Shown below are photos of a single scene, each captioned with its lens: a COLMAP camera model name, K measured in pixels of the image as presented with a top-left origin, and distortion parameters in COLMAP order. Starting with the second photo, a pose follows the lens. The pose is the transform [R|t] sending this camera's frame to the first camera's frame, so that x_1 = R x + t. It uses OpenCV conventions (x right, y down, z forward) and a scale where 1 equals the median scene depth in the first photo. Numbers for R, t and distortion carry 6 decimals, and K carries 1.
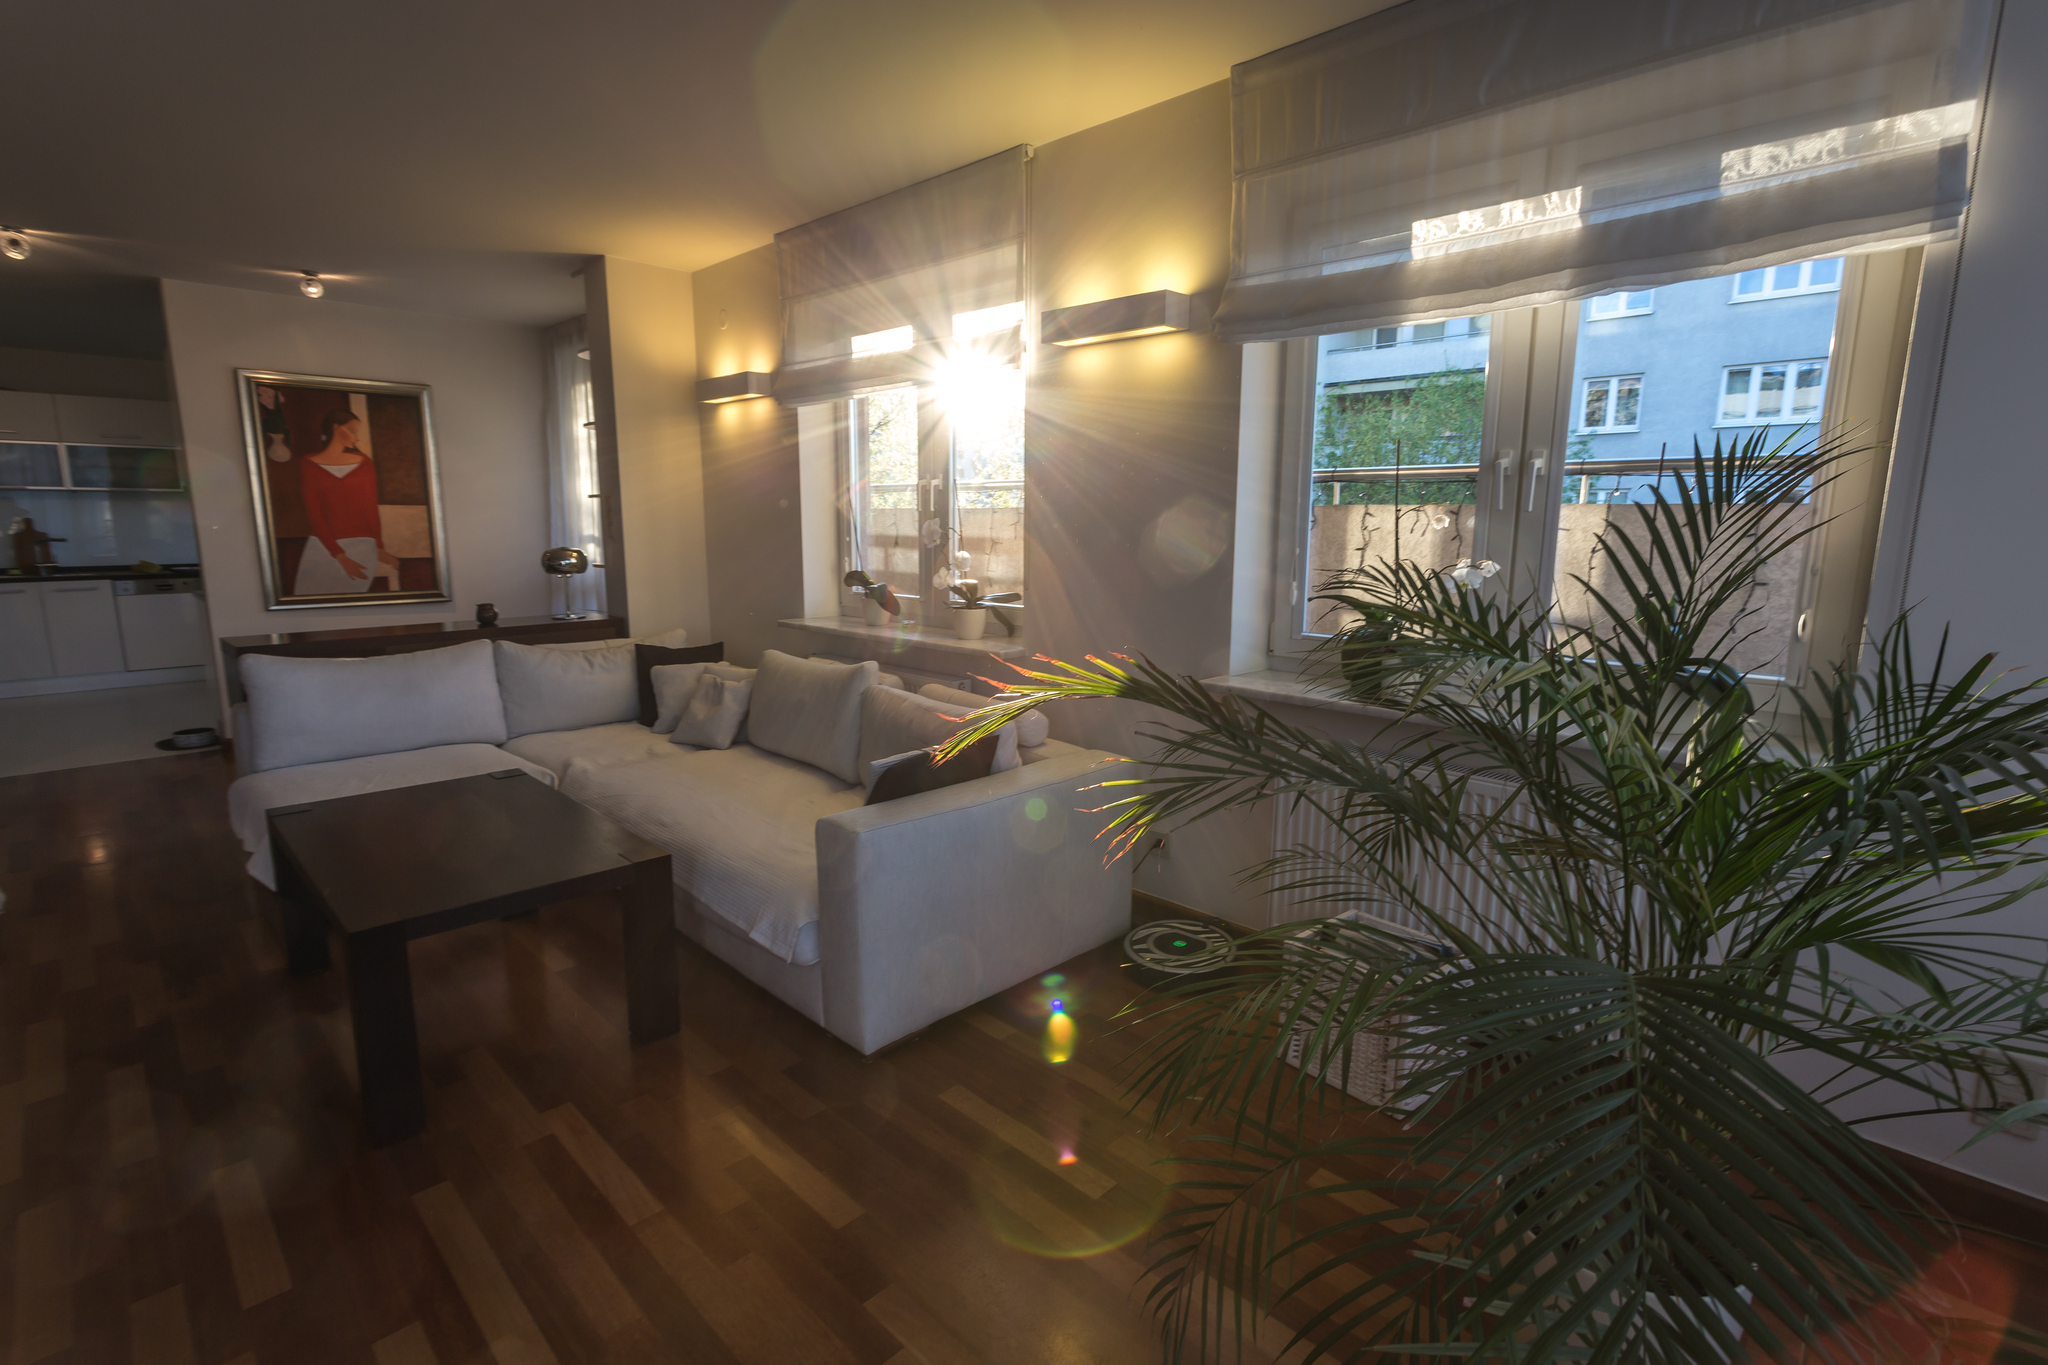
lens RADIAL K [[962.5, 0, 1019.9], [0, 962.5, 683.2], [0, 0, 1]] dist [0.002545, 0.002066]
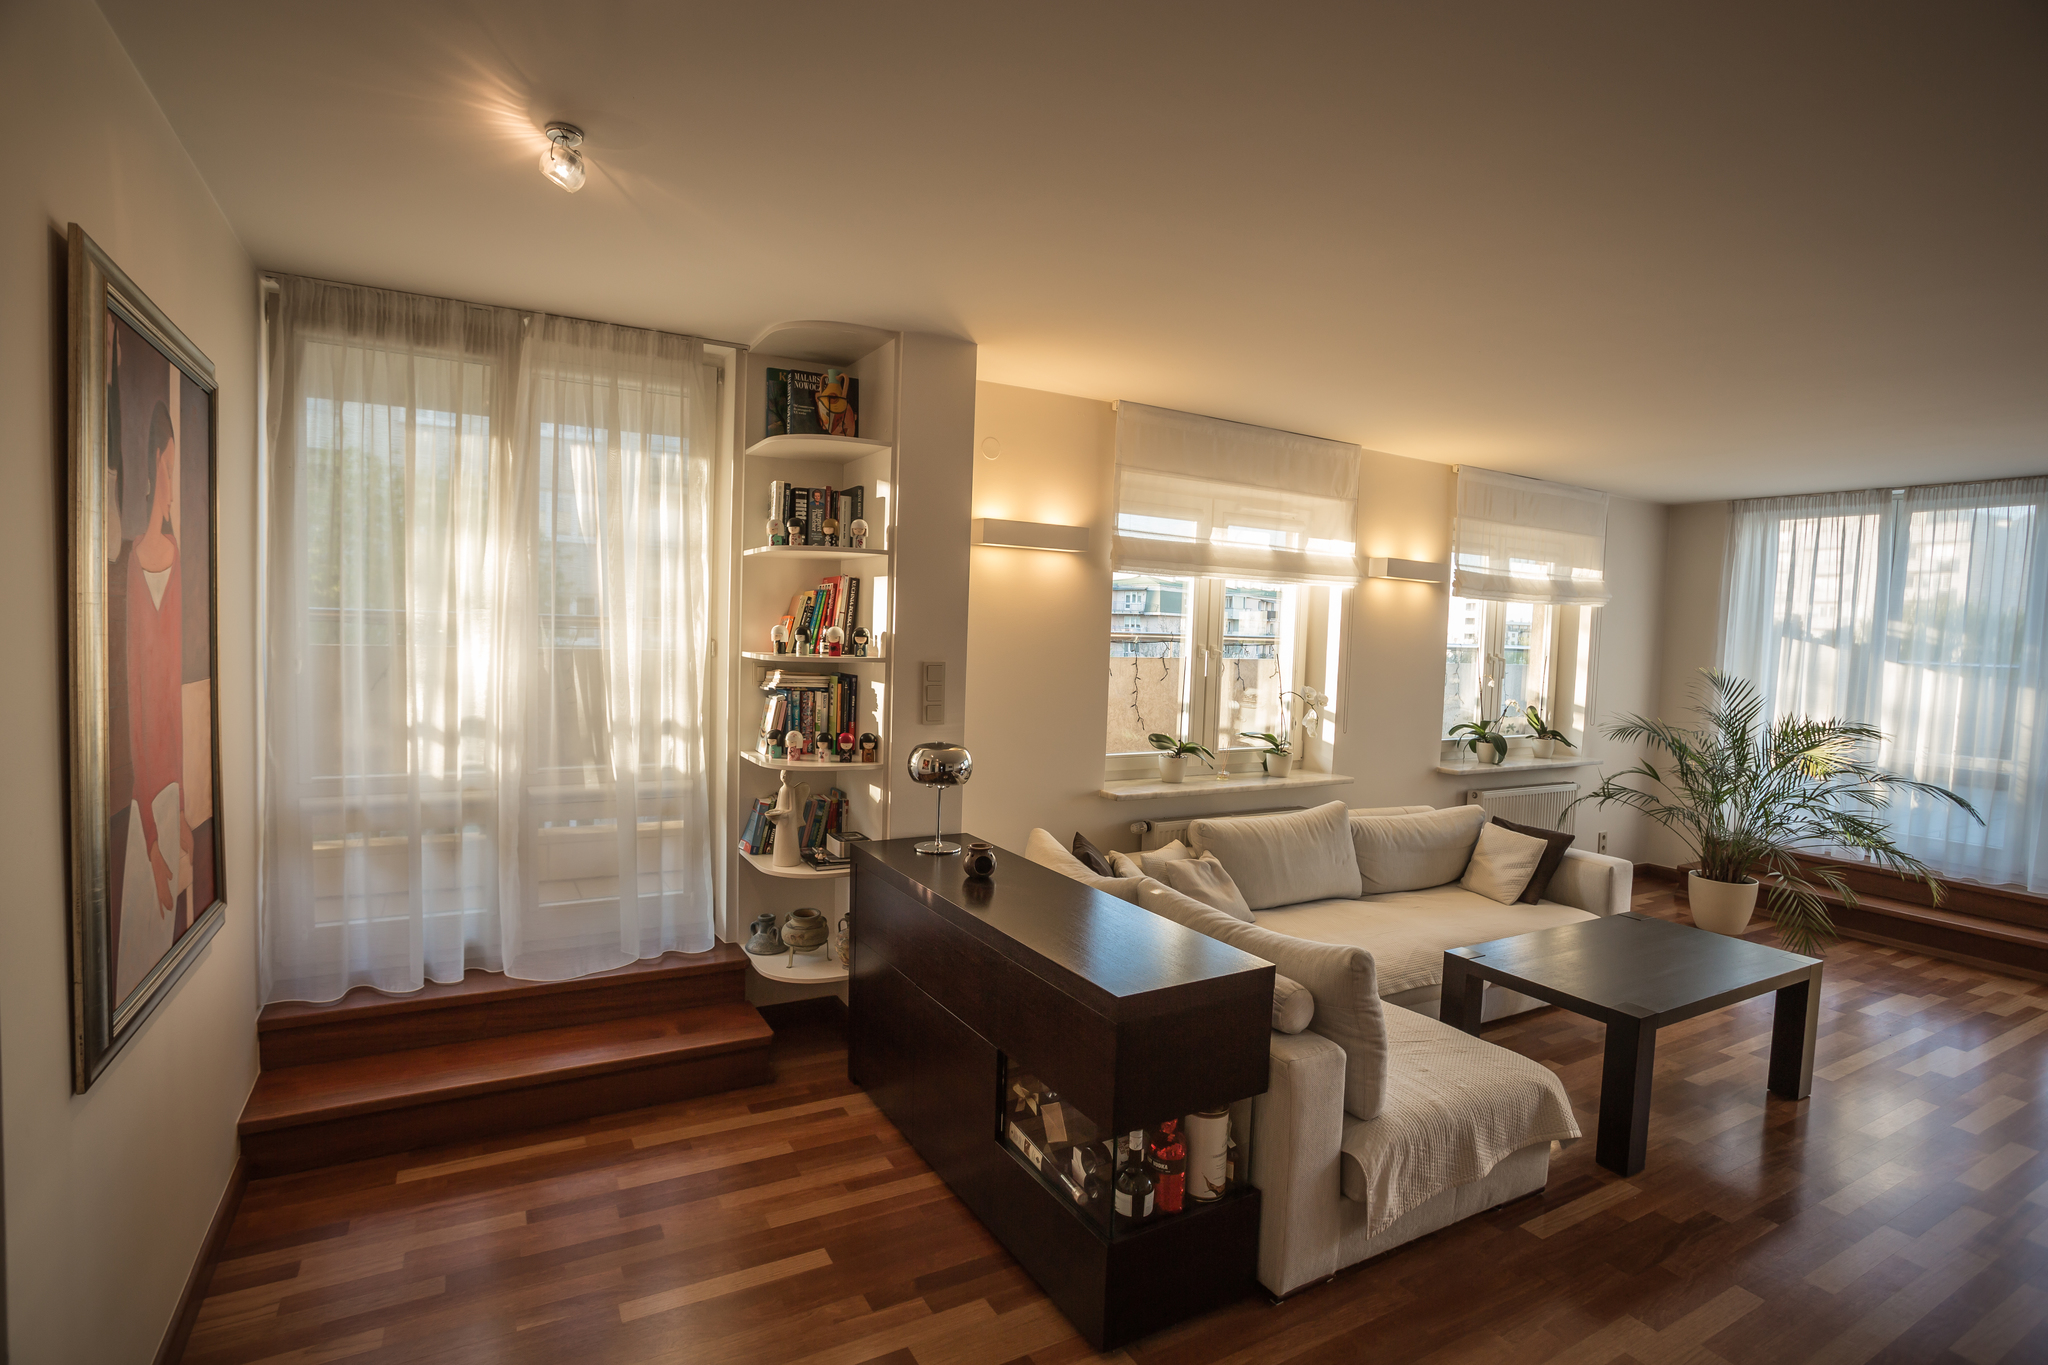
lens RADIAL K [[991.4, 0, 1019.7], [0, 991.4, 685.5], [0, 0, 1]] dist [-0.073865, 0.031899]
pose [[0.270027, -0.051298, 0.961485, -0.982439], [0.131847, 0.991143, 0.015852, -0.162809], [-0.953783, 0.122488, 0.274398, 0.670307]]
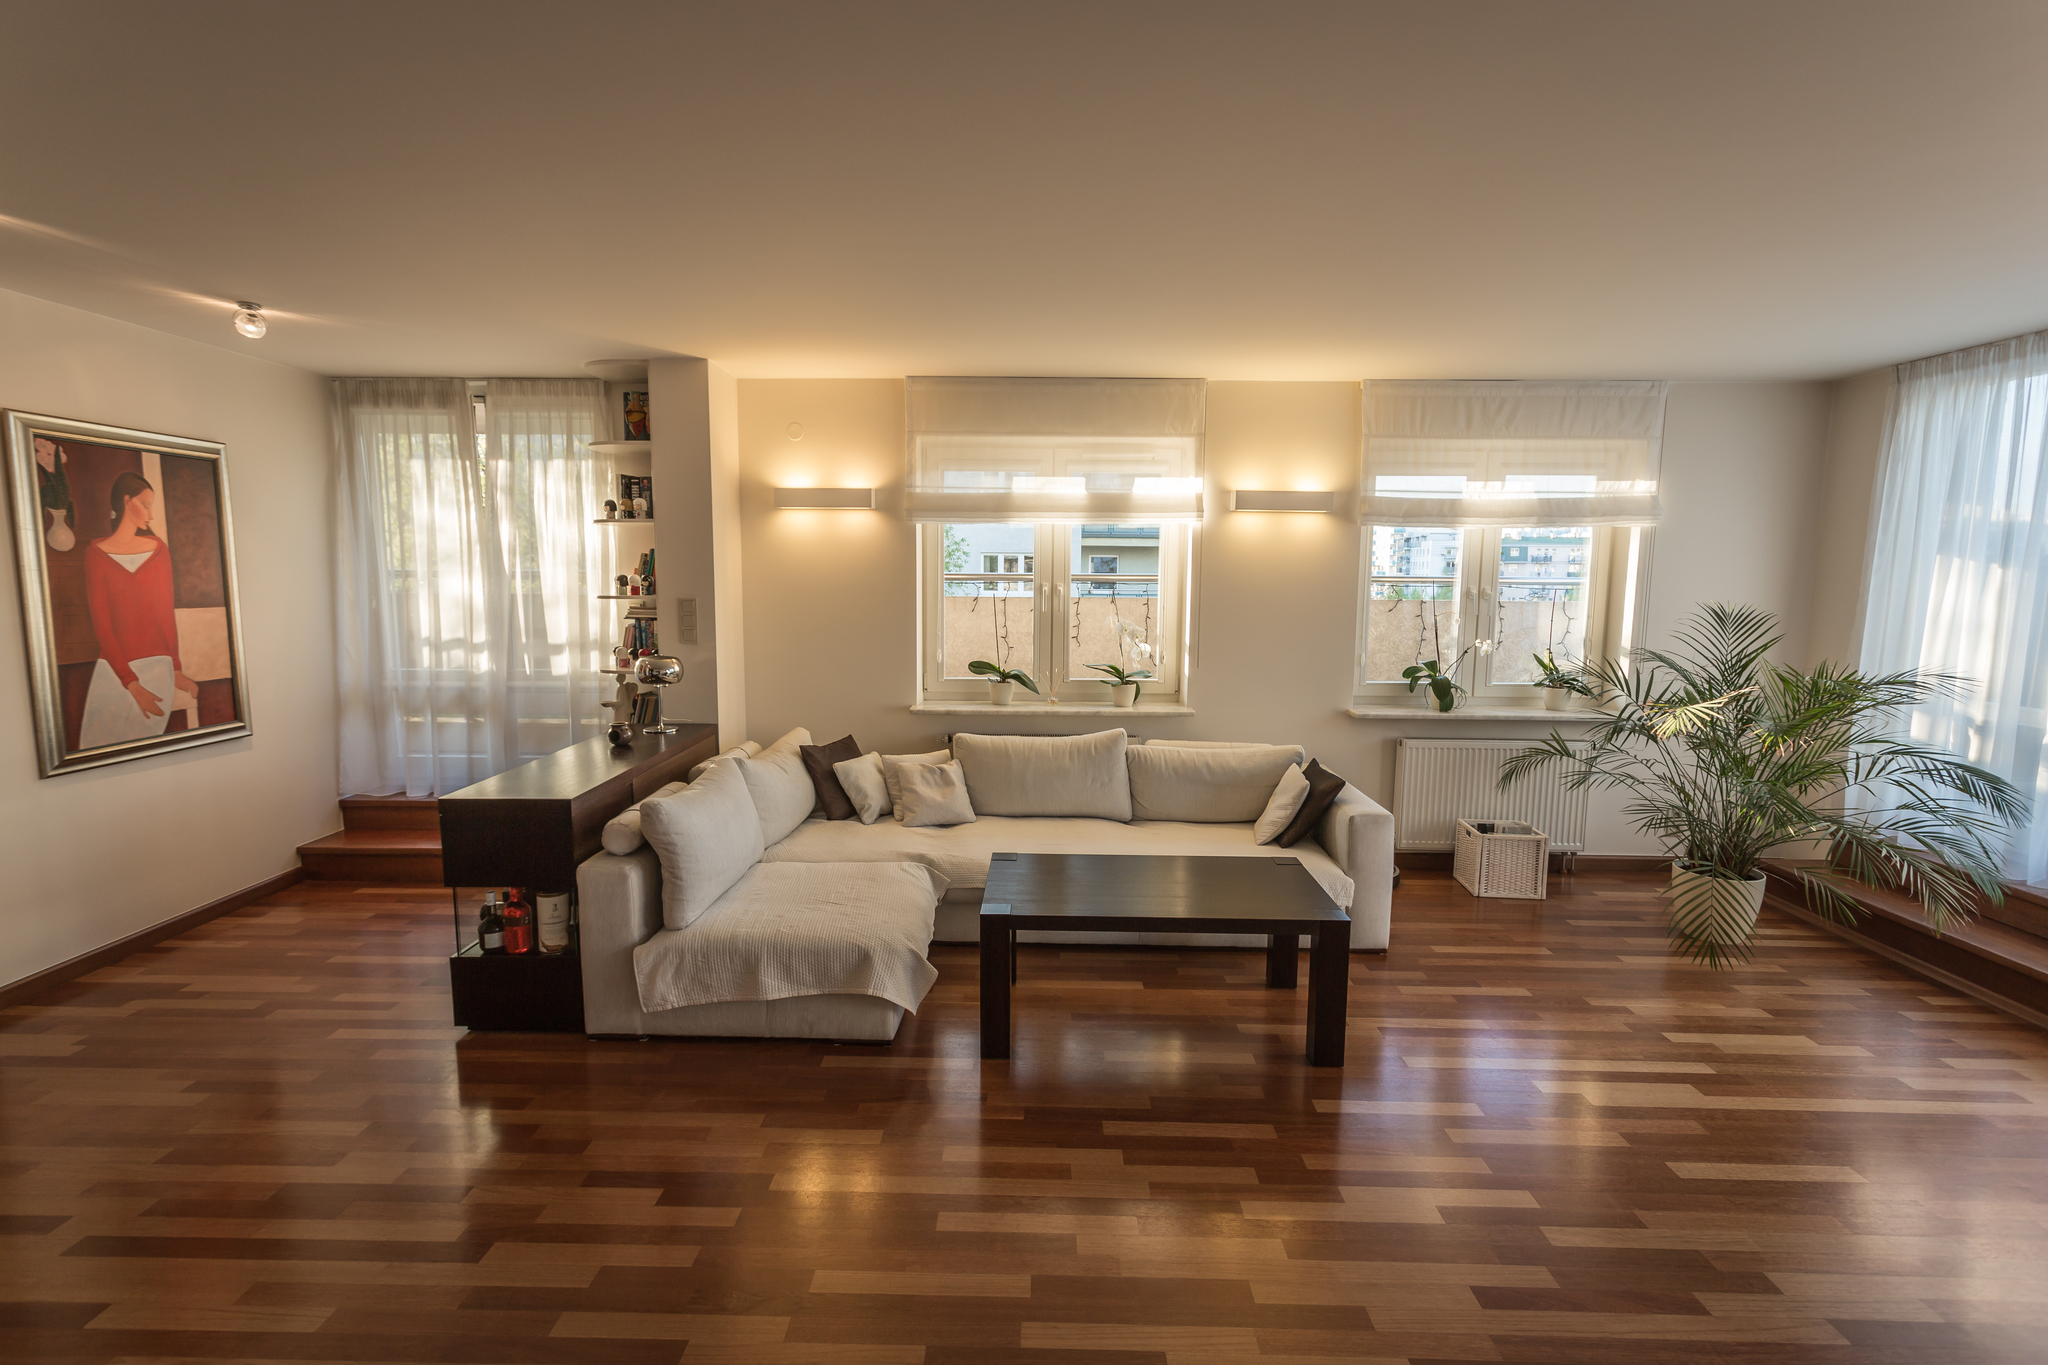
lens RADIAL K [[962.5, 0, 1019.9], [0, 962.5, 683.2], [0, 0, 1]] dist [0.002545, 0.002066]
pose [[0.719955, -0.079296, 0.689476, -0.766825], [0.113402, 0.993541, -0.004149, -0.062736], [-0.684694, 0.081175, 0.724296, 0.078184]]
